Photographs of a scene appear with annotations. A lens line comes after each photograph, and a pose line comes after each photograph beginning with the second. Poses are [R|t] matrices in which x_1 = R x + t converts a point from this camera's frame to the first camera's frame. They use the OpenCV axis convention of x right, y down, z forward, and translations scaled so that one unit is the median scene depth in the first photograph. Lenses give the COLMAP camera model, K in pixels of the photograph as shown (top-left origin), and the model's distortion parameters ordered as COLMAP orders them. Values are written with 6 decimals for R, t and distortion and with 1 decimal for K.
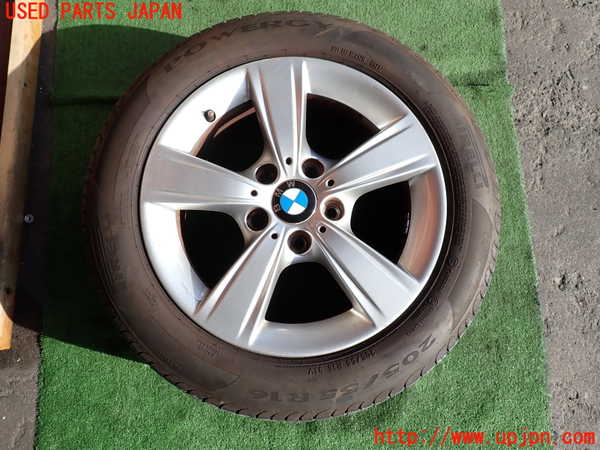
lens RADIAL K [[440.9, 0, 302.4], [0, 440.9, 221.3], [0, 0, 1]] dist [0.010512, -0.008001]
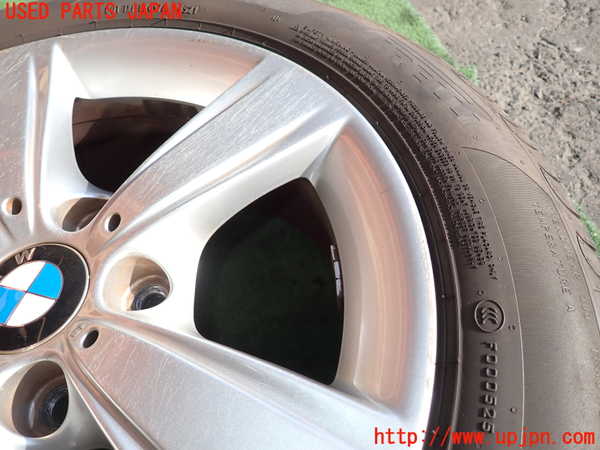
lens RADIAL K [[440.9, 0, 298.0], [0, 440.9, 227.2], [0, 0, 1]] dist [0.010512, -0.008001]
pose [[0.960576, -0.277582, 0.015537, 0.157729], [0.259559, 0.875377, -0.407853, 0.089286], [0.099612, 0.395807, 0.912915, 0.470236]]
